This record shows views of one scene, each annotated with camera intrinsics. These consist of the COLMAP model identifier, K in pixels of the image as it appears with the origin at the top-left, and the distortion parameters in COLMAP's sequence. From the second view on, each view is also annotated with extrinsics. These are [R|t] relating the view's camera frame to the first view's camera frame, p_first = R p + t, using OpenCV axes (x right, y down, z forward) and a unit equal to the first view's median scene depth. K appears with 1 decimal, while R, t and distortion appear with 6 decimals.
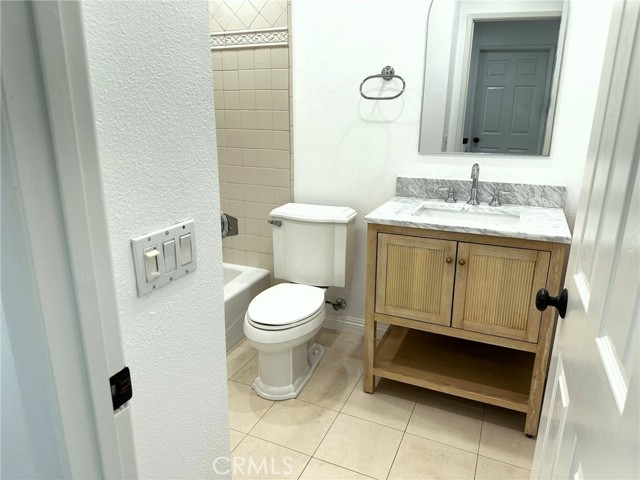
lens RADIAL K [[451.1, 0, 322.0], [0, 451.1, 241.3], [0, 0, 1]] dist [0.046601, -0.045365]
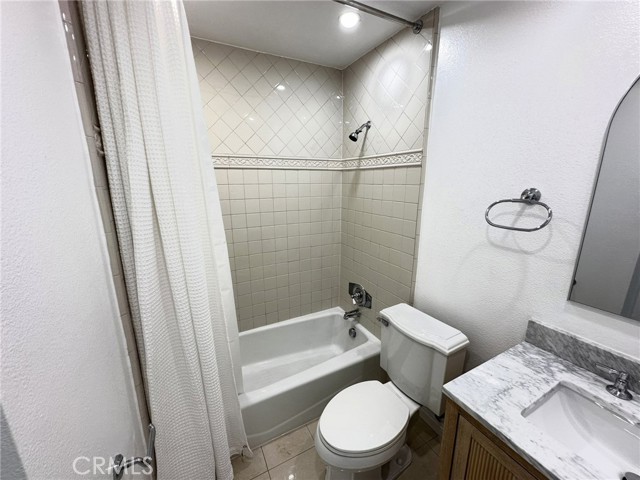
lens RADIAL K [[255.6, 0, 316.9], [0, 255.6, 238.7], [0, 0, 1]] dist [-0.003645, 0.000982]
pose [[0.778702, 0.130852, -0.613597, 0.128843], [-0.162257, 0.986738, 0.004510, -0.221811], [0.606050, 0.096049, 0.789606, 0.388400]]
